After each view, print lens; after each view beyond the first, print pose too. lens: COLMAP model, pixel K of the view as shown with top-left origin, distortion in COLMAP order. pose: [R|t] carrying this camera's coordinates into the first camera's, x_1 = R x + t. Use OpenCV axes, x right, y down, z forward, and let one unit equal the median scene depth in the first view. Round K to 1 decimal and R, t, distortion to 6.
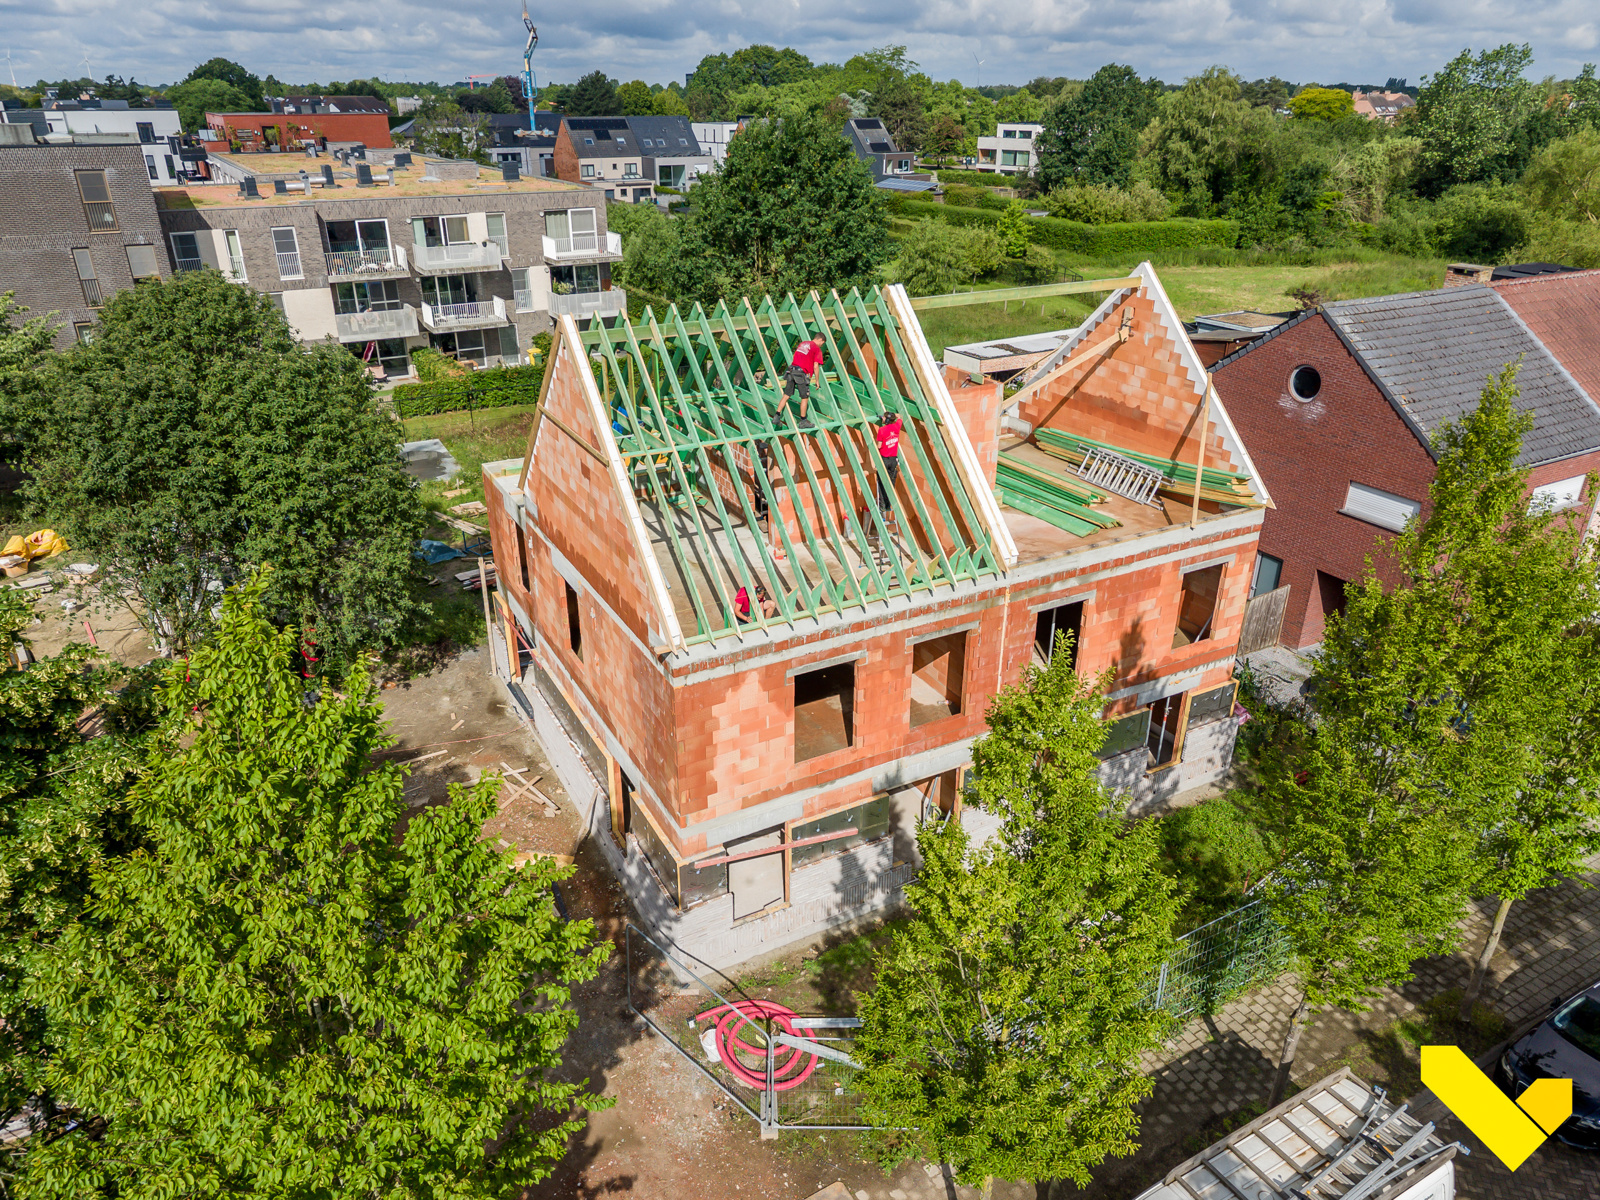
lens RADIAL K [[1081.9, 0, 800.0], [0, 1081.9, 600.0], [0, 0, 1]] dist [0.040245, -0.031083]
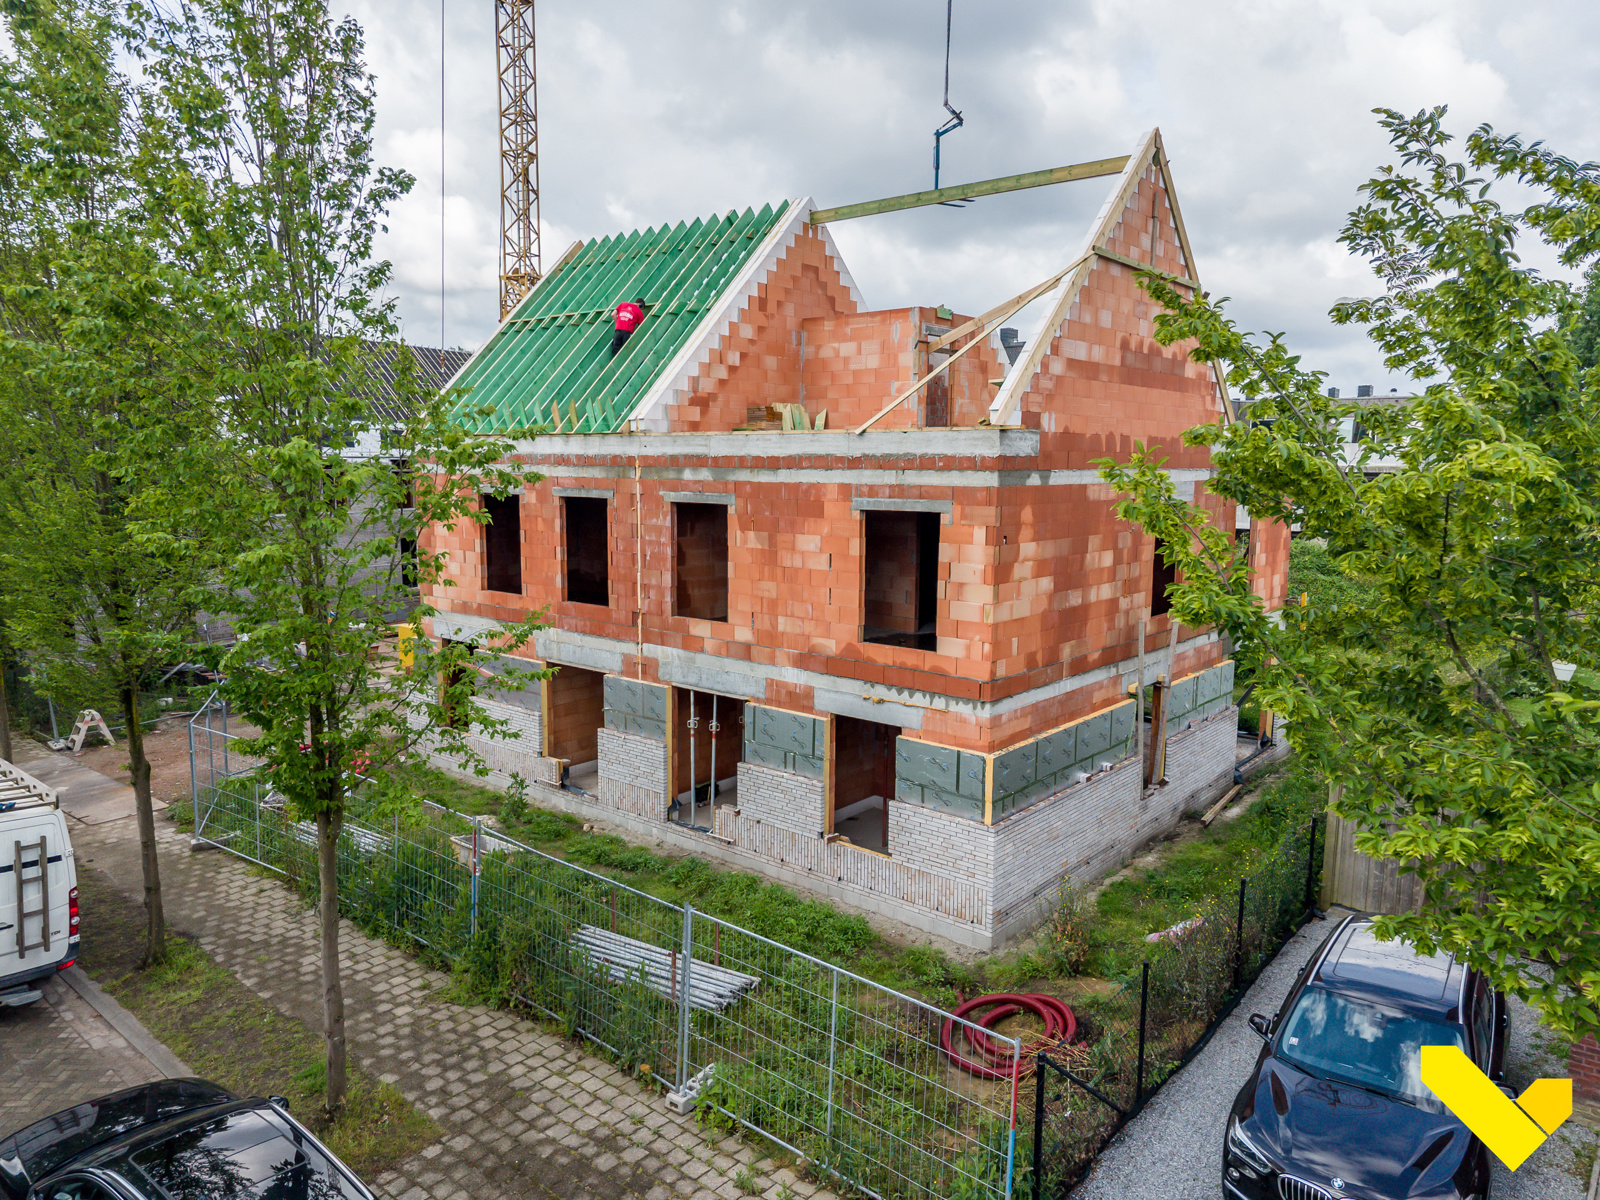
lens RADIAL K [[1081.9, 0, 800.0], [0, 1081.9, 600.0], [0, 0, 1]] dist [0.040245, -0.031083]
pose [[0.363481, 0.126006, -0.923041, 0.202052], [-0.403439, 0.914373, -0.034045, 0.013248], [0.839714, 0.384765, 0.383193, 0.156157]]
